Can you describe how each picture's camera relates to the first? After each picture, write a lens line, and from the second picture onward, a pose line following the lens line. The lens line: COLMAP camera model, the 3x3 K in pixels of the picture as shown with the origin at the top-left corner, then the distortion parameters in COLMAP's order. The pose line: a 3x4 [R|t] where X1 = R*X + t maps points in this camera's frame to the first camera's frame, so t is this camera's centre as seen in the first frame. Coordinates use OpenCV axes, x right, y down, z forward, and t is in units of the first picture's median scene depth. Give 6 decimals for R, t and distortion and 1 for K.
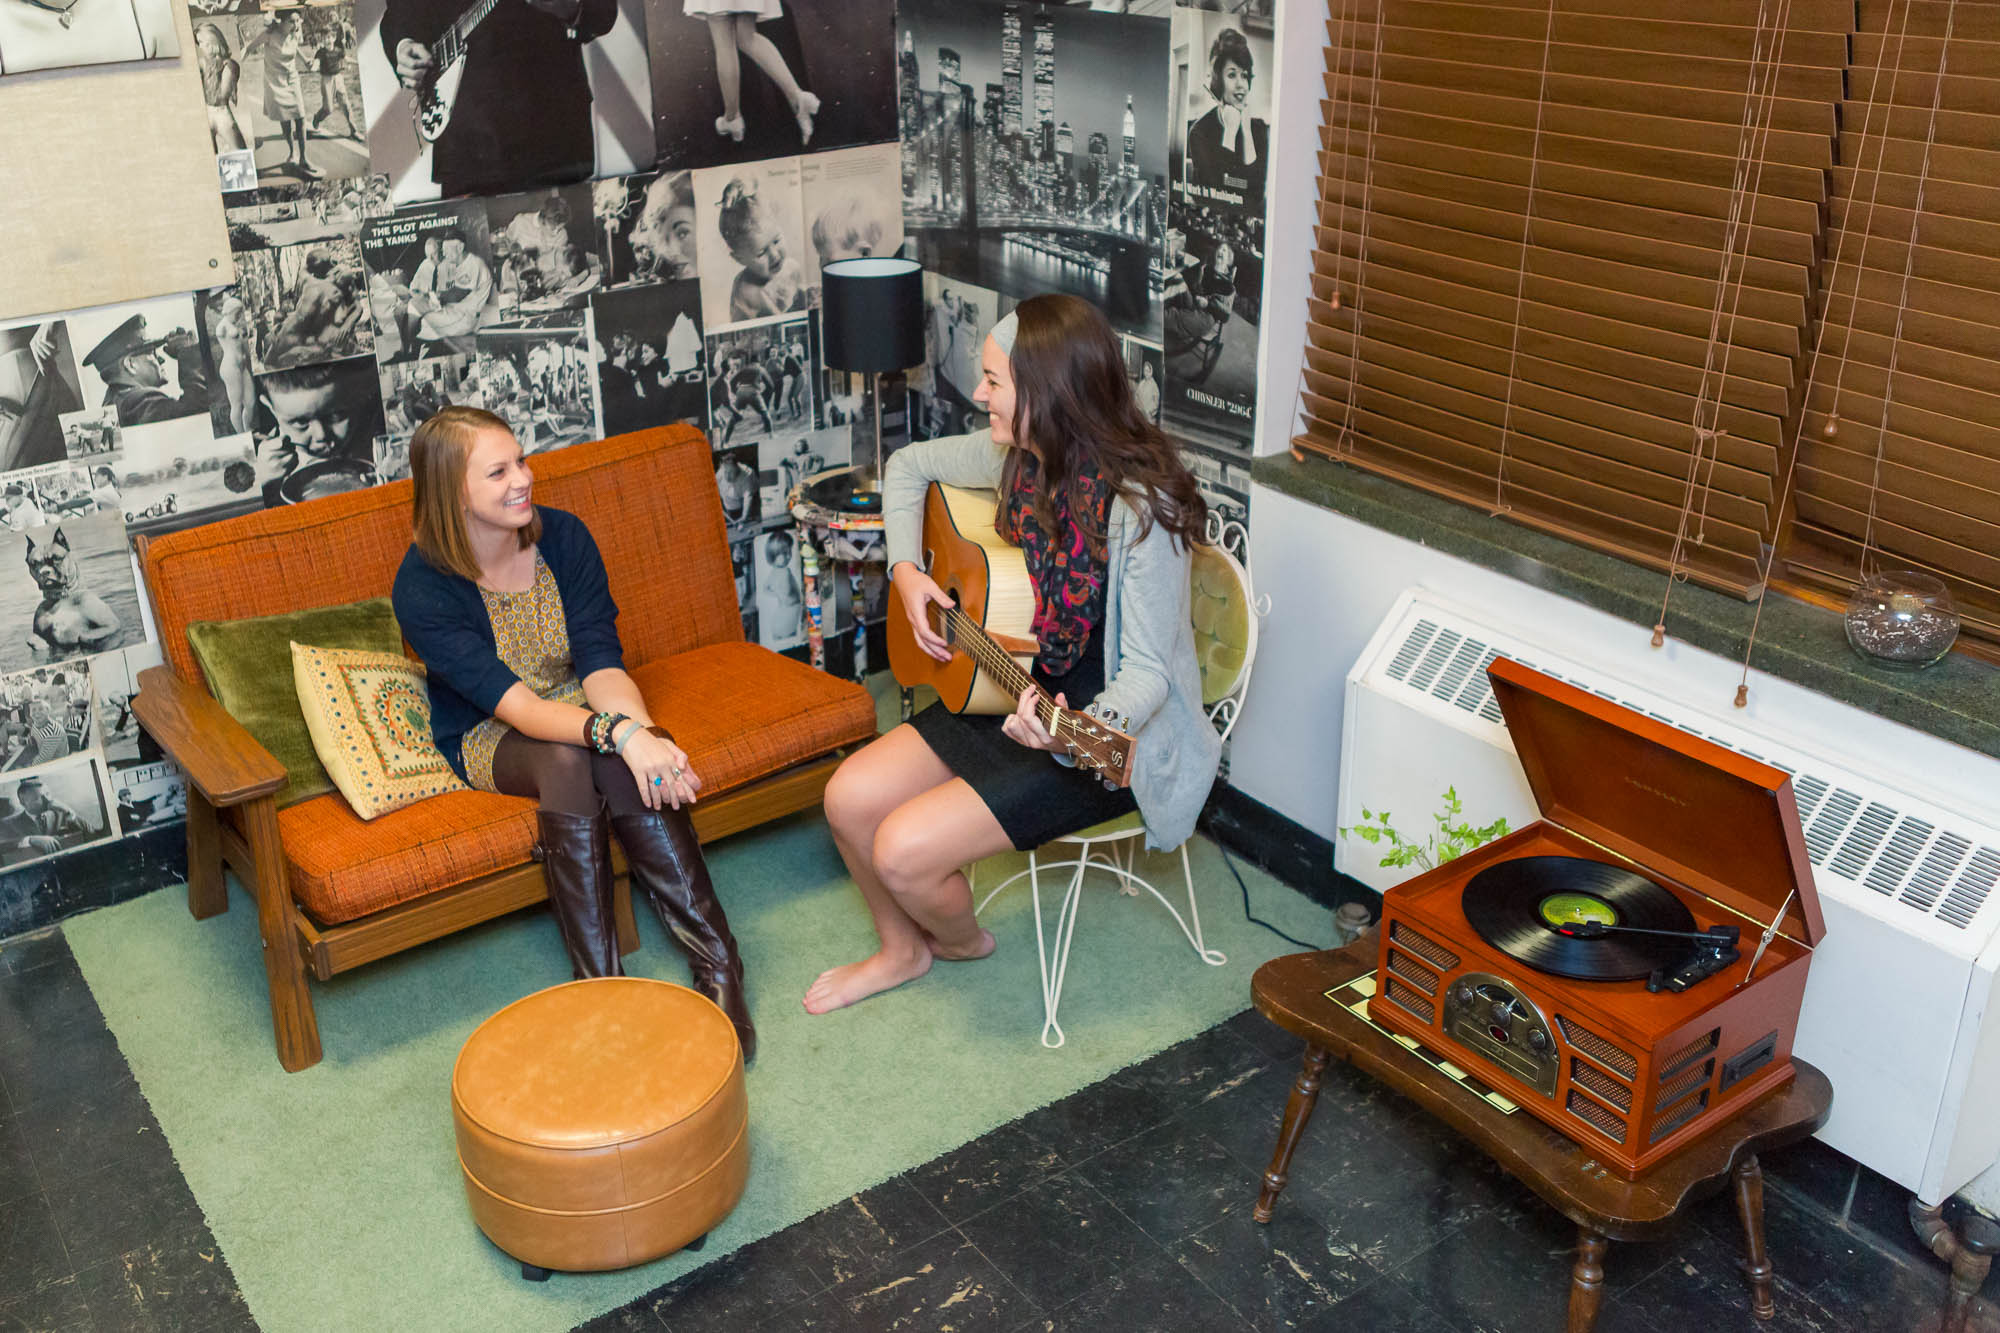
lens RADIAL K [[1870.1, 0, 996.7], [0, 1870.1, 664.0], [0, 0, 1]] dist [0.014636, 0.000000]
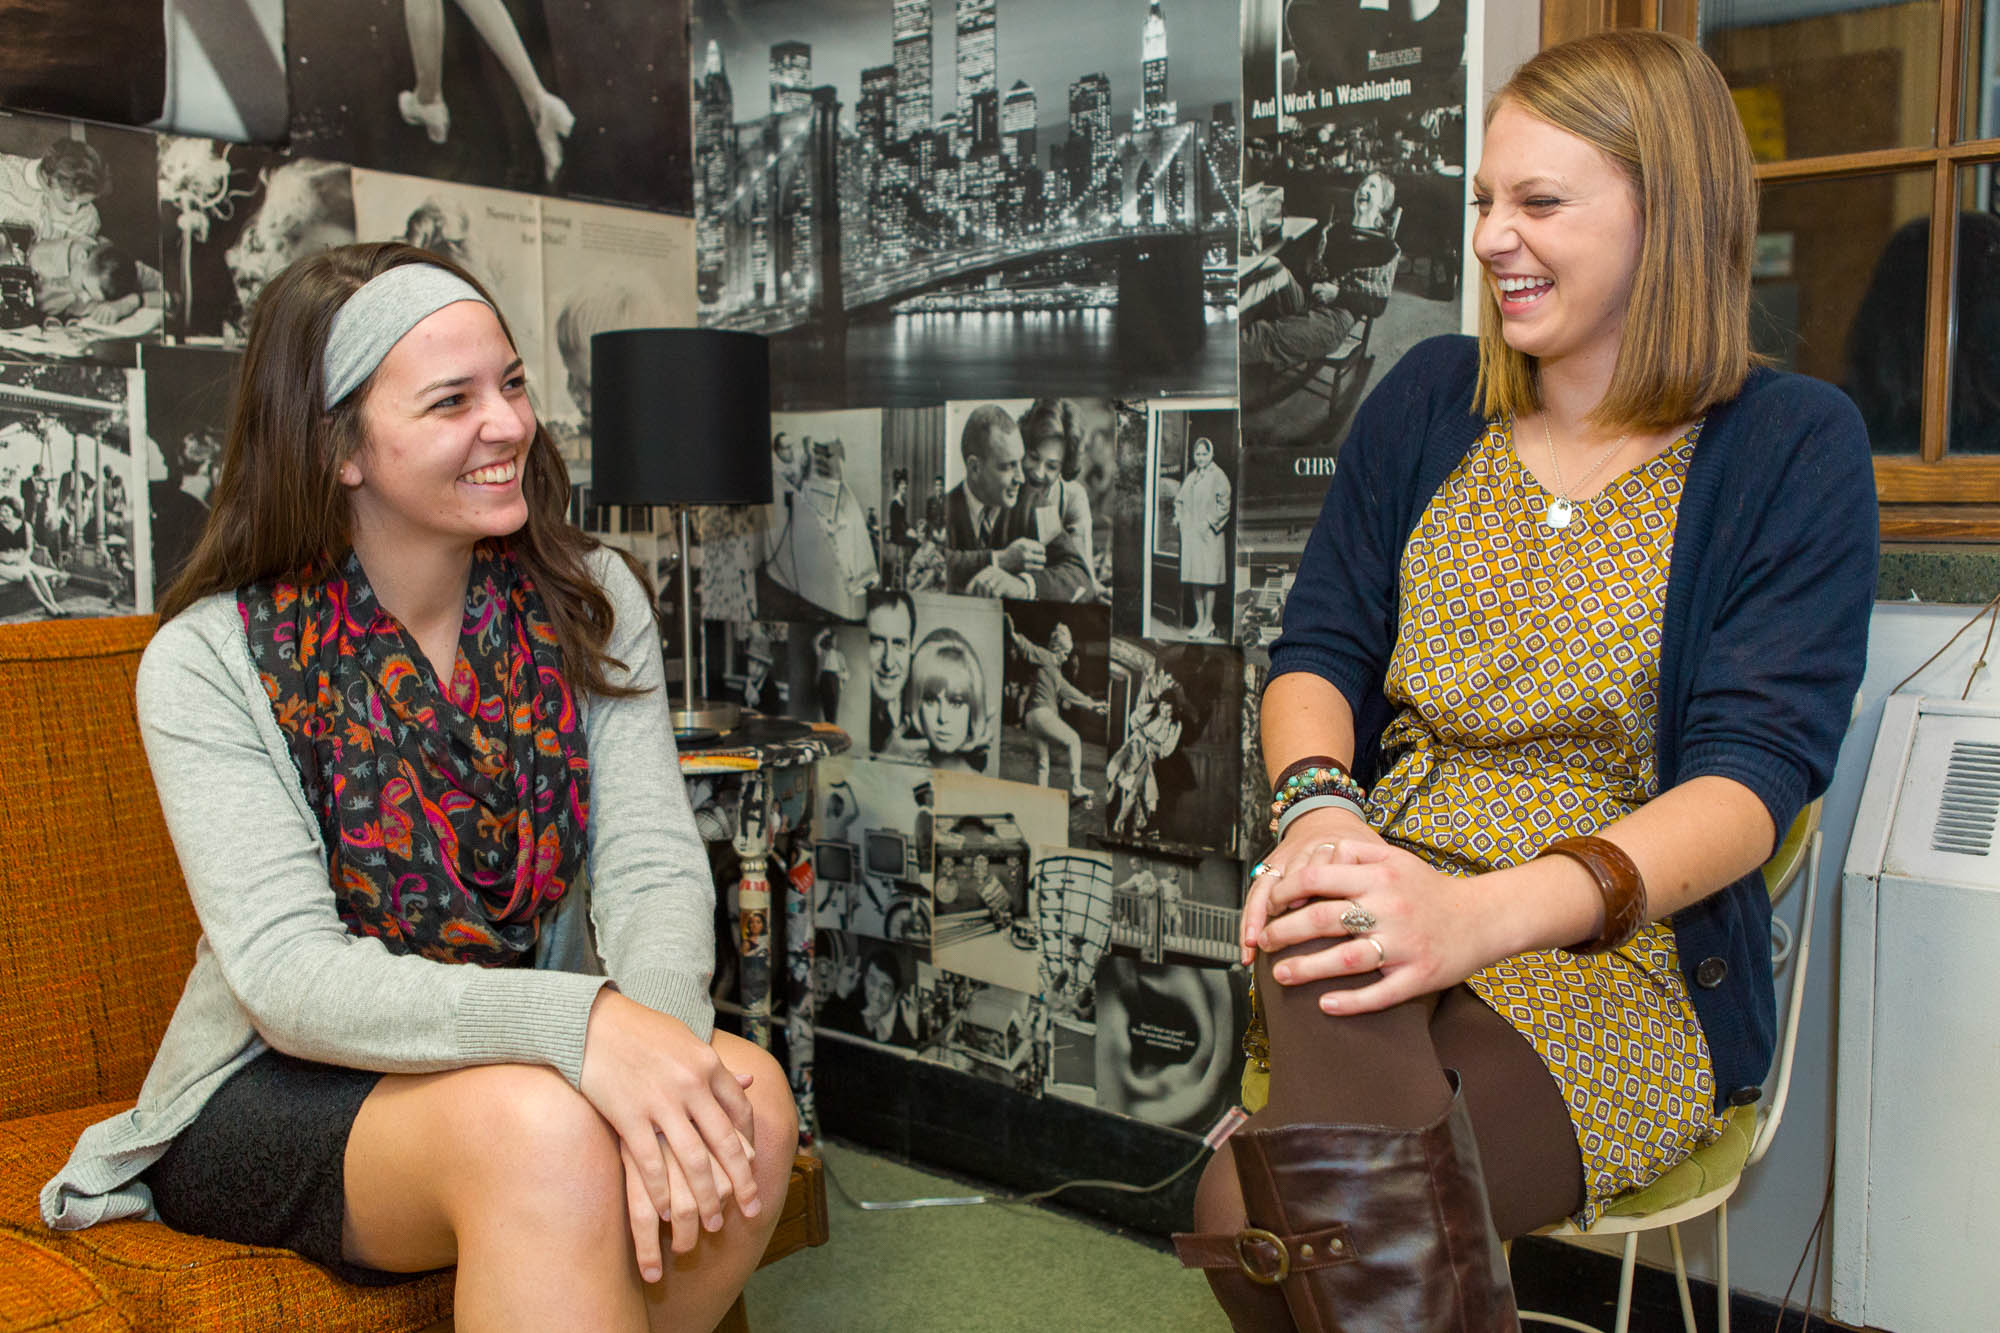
lens RADIAL K [[1691.5, 0, 1006.3], [0, 1691.5, 671.6], [0, 0, 1]] dist [0.014511, -0.005334]
pose [[0.965586, -0.015752, 0.259607, -0.109445], [0.101481, 0.941865, -0.320301, 0.063994], [-0.239469, 0.335623, 0.911050, 0.546647]]
